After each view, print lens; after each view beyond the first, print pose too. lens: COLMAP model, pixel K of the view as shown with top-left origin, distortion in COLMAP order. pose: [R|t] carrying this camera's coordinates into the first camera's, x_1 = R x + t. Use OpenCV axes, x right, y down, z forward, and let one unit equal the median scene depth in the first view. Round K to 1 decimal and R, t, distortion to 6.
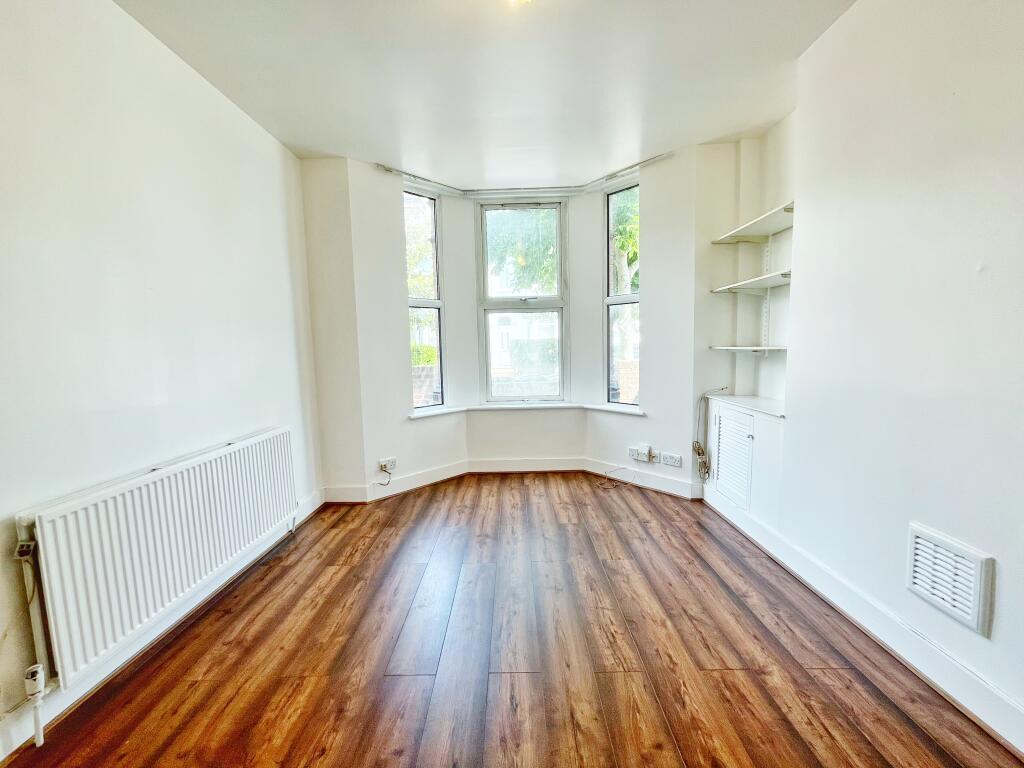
lens RADIAL K [[414.8, 0, 512.0], [0, 414.8, 384.0], [0, 0, 1]] dist [-0.006568, 0.000383]
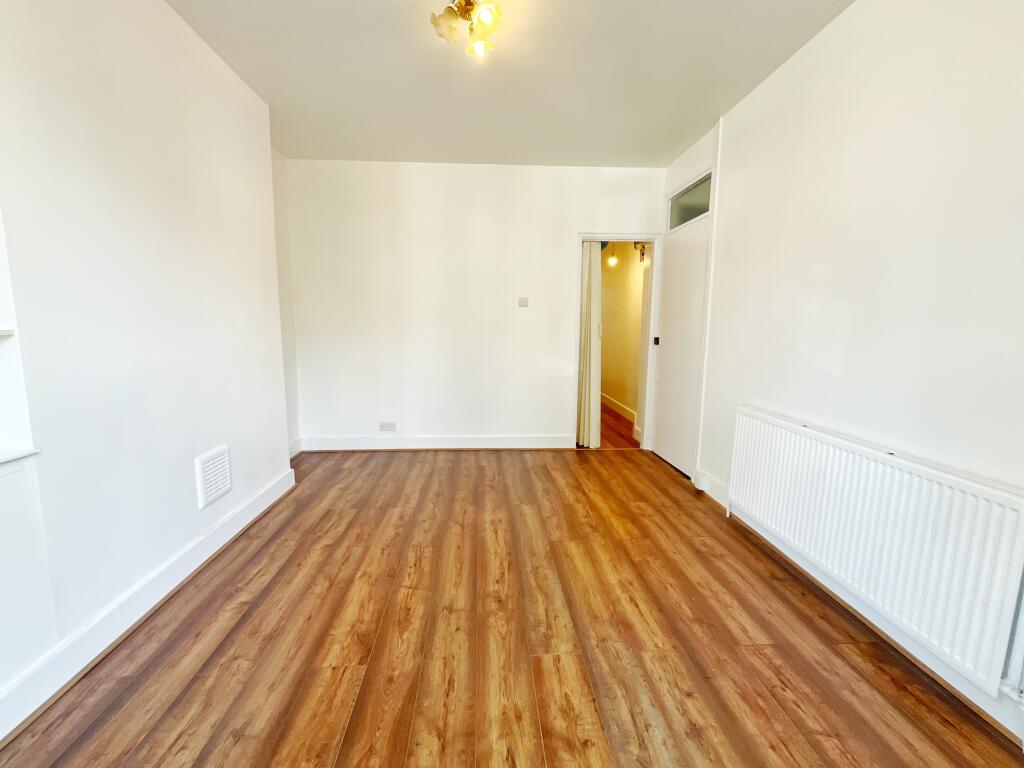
lens RADIAL K [[414.8, 0, 512.0], [0, 414.8, 384.0], [0, 0, 1]] dist [-0.006568, 0.000383]
pose [[-0.997041, 0.023902, -0.073061, 0.021402], [0.006057, 0.971905, 0.235294, -0.106307], [0.076632, 0.234155, -0.969174, 1.172137]]
